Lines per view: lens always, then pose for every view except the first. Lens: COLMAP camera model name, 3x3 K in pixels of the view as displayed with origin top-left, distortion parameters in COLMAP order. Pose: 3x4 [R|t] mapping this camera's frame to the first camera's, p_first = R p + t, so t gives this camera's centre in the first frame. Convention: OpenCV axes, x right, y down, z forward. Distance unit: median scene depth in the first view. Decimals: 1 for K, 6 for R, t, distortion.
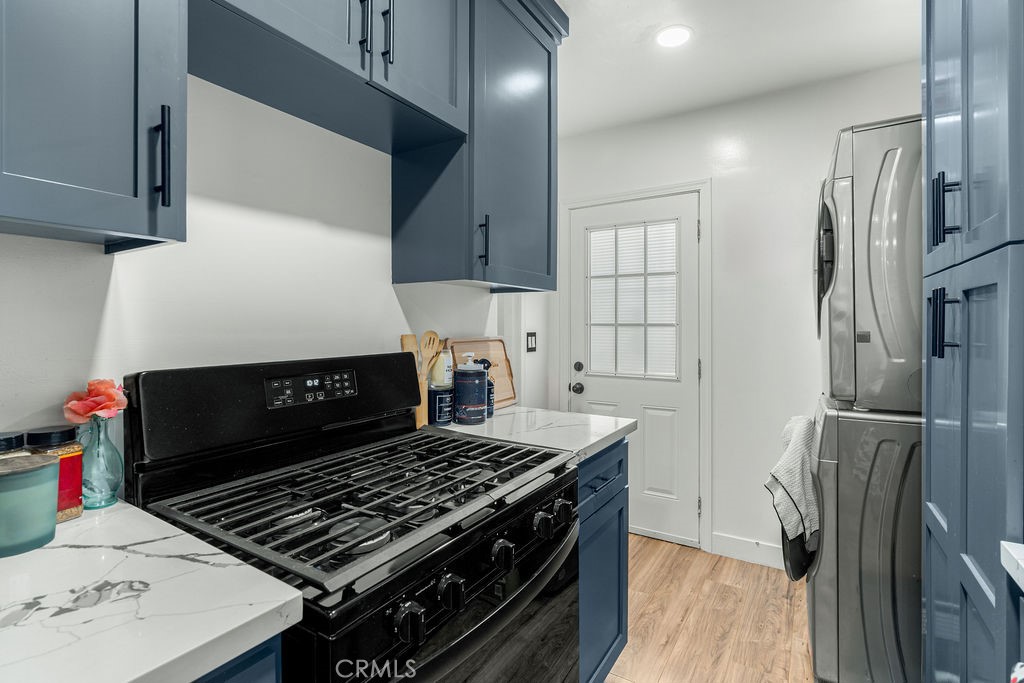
lens RADIAL K [[479.3, 0, 513.0], [0, 479.3, 327.9], [0, 0, 1]] dist [-0.004355, -0.000243]
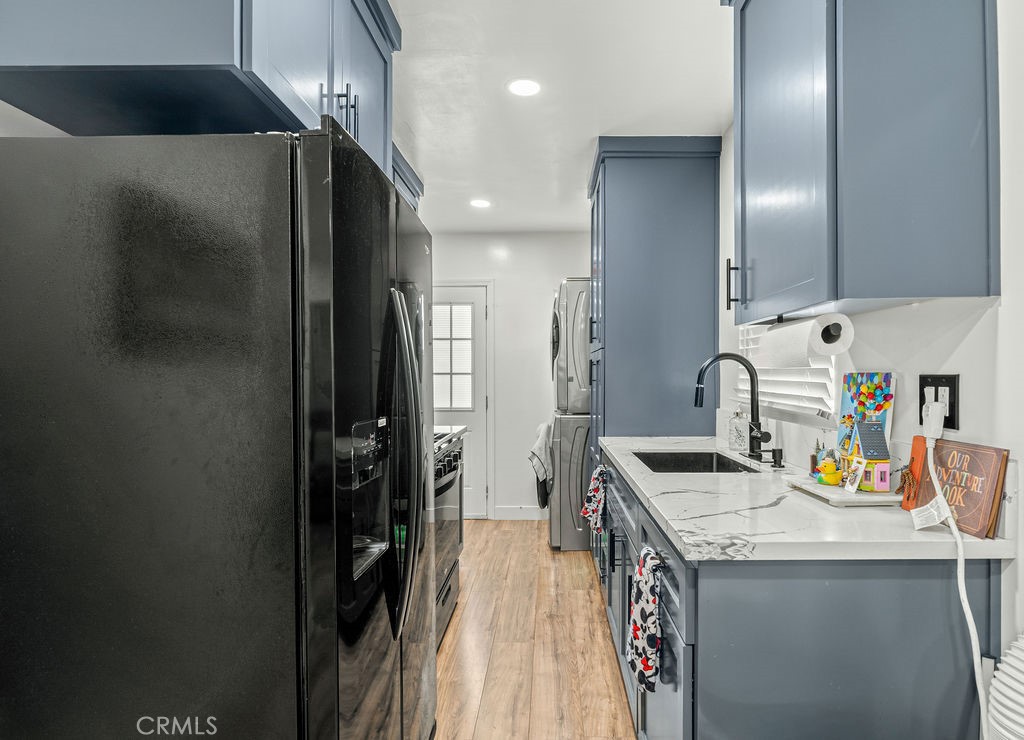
lens RADIAL K [[546.4, 0, 538.6], [0, 546.4, 381.1], [0, 0, 1]] dist [-0.003674, -0.000547]
pose [[0.855285, -0.002556, 0.518151, -0.576343], [-0.000453, 0.999984, 0.005681, 0.012073], [-0.518157, -0.005093, 0.855270, -0.895359]]
